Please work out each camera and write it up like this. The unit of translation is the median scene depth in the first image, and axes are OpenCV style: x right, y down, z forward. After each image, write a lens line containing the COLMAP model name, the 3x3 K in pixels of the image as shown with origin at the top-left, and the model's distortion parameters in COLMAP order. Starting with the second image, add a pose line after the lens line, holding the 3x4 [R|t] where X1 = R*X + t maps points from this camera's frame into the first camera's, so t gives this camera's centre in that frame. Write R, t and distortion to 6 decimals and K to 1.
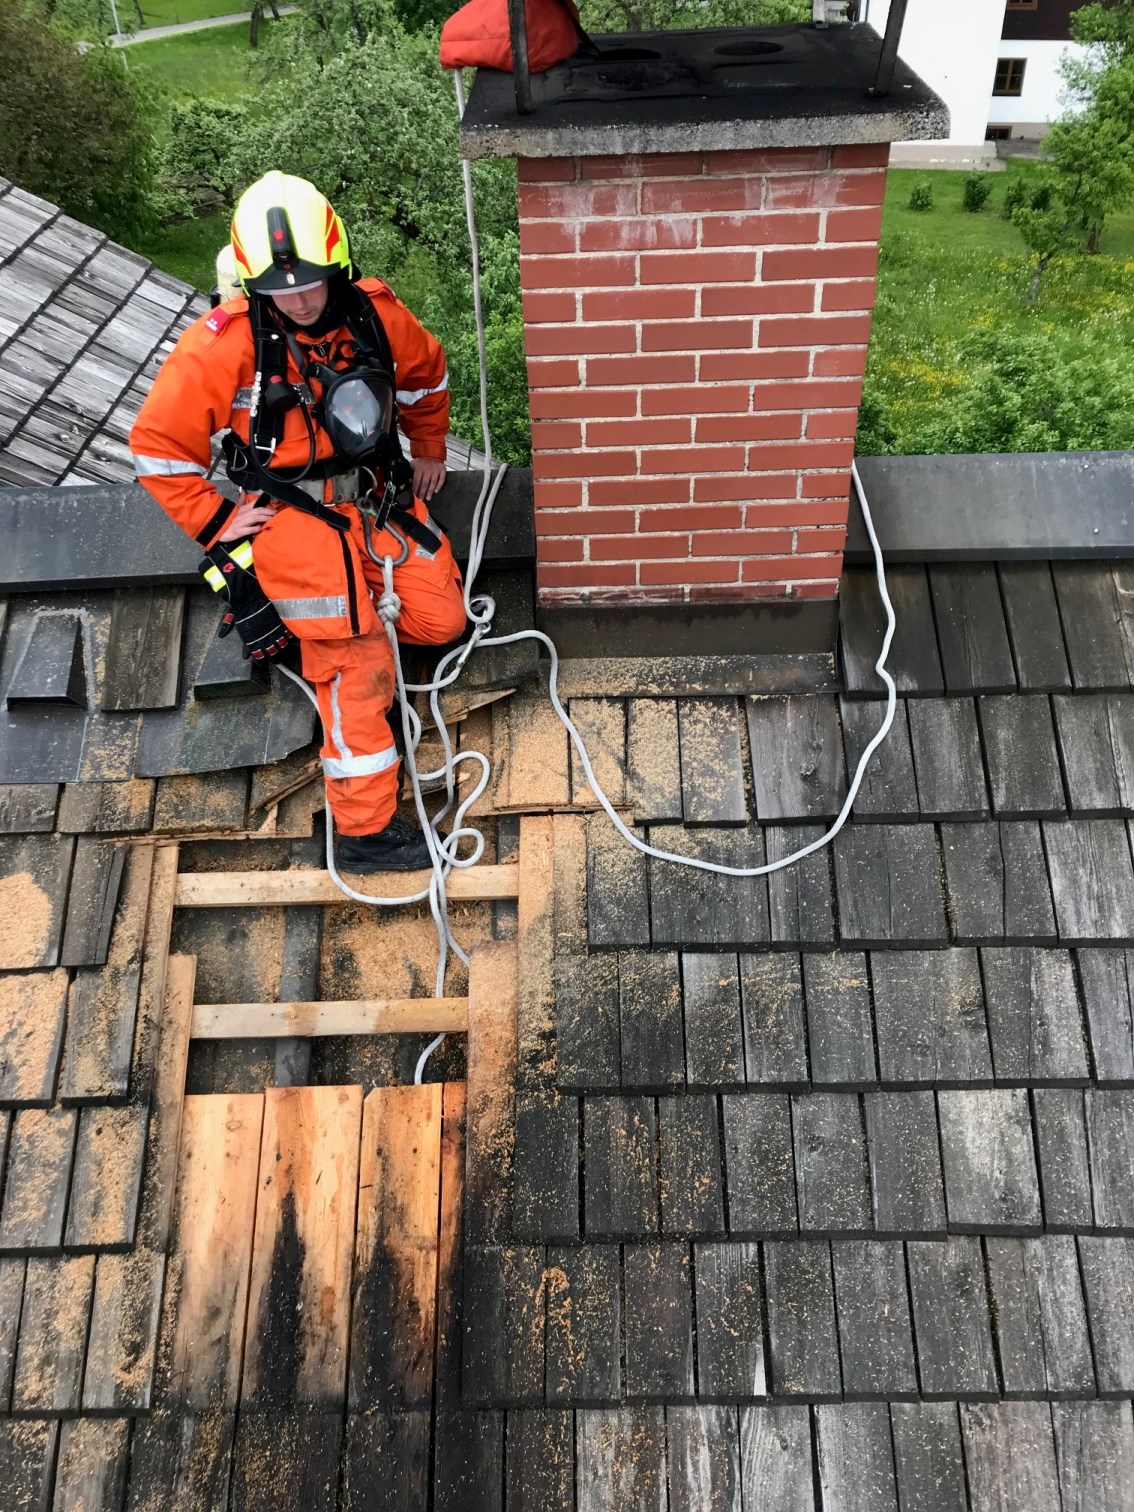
lens RADIAL K [[1184.8, 0, 567.0], [0, 1184.8, 756.0], [0, 0, 1]] dist [0.038837, -0.012478]
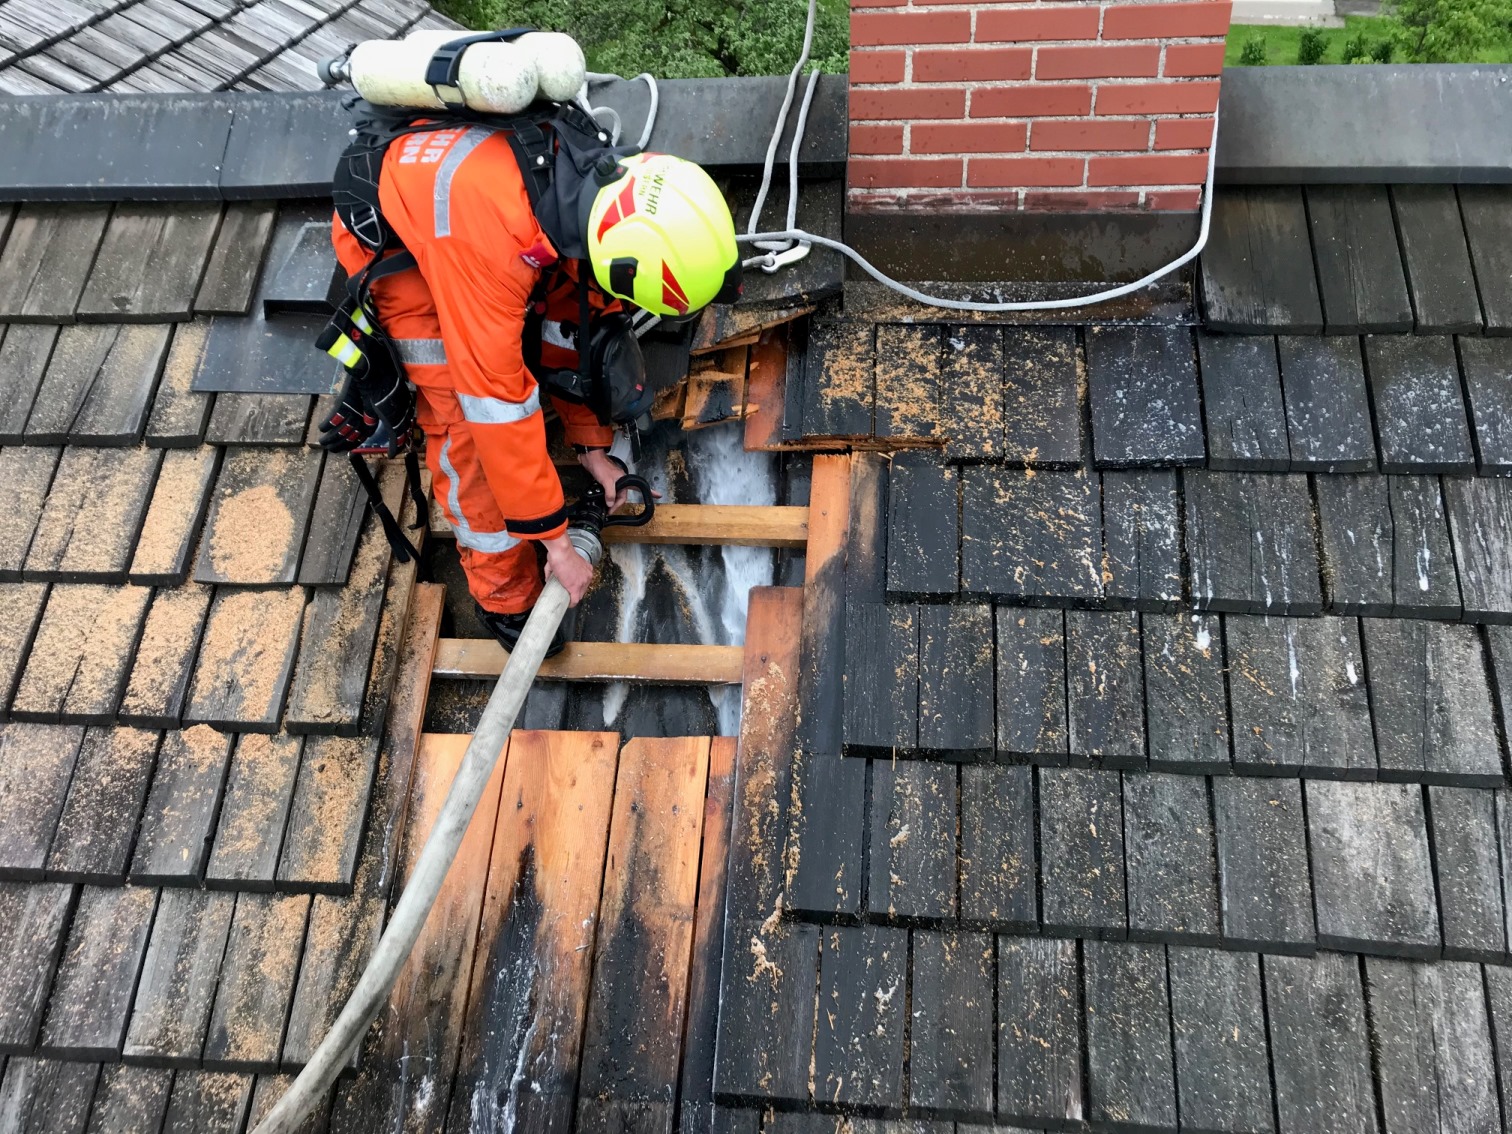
lens RADIAL K [[1184.8, 0, 756.0], [0, 1184.8, 567.0], [0, 0, 1]] dist [0.038837, -0.012478]
pose [[0.994832, 0.048488, -0.089205, -0.000525], [-0.052733, 0.997555, -0.045853, 0.191301], [0.086764, 0.050320, 0.994957, 0.137879]]
